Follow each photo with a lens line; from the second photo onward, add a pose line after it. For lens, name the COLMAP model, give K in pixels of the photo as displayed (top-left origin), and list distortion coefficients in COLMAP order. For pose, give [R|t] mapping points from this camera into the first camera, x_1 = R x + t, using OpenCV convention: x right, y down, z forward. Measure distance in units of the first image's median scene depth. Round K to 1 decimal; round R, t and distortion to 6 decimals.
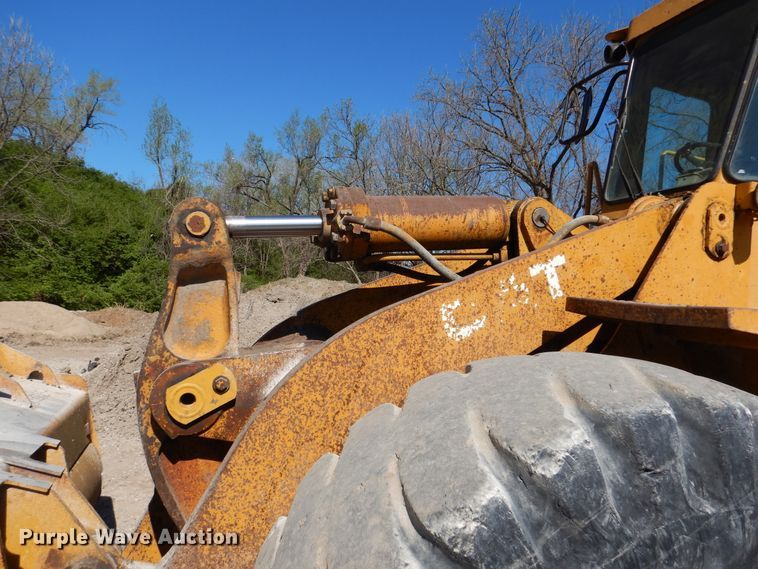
lens RADIAL K [[552.2, 0, 379.0], [0, 552.2, 284.5], [0, 0, 1]] dist [0.007379, -0.002840]
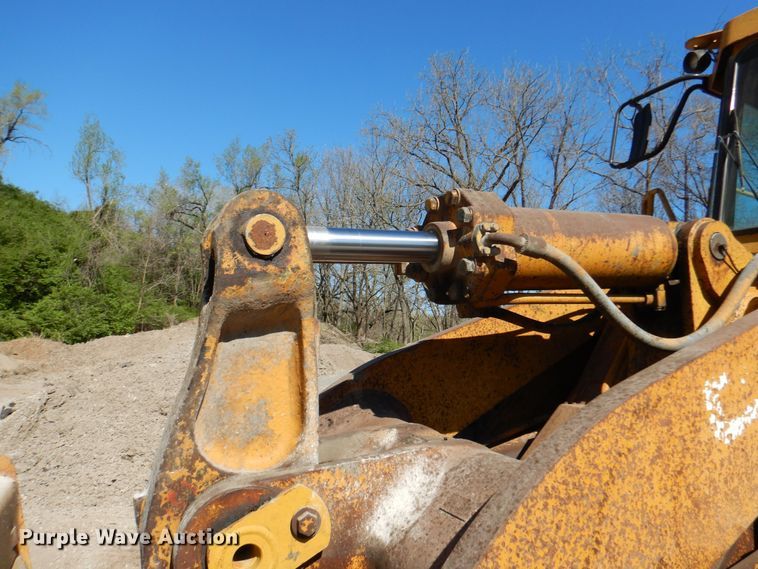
lens RADIAL K [[538.1, 0, 379.0], [0, 538.1, 284.5], [0, 0, 1]] dist [0.017316, -0.047690]
pose [[0.990046, 0.024173, 0.138655, -0.272739], [-0.015737, 0.997976, -0.061620, -0.024385], [-0.139864, 0.058824, 0.988422, 0.410014]]
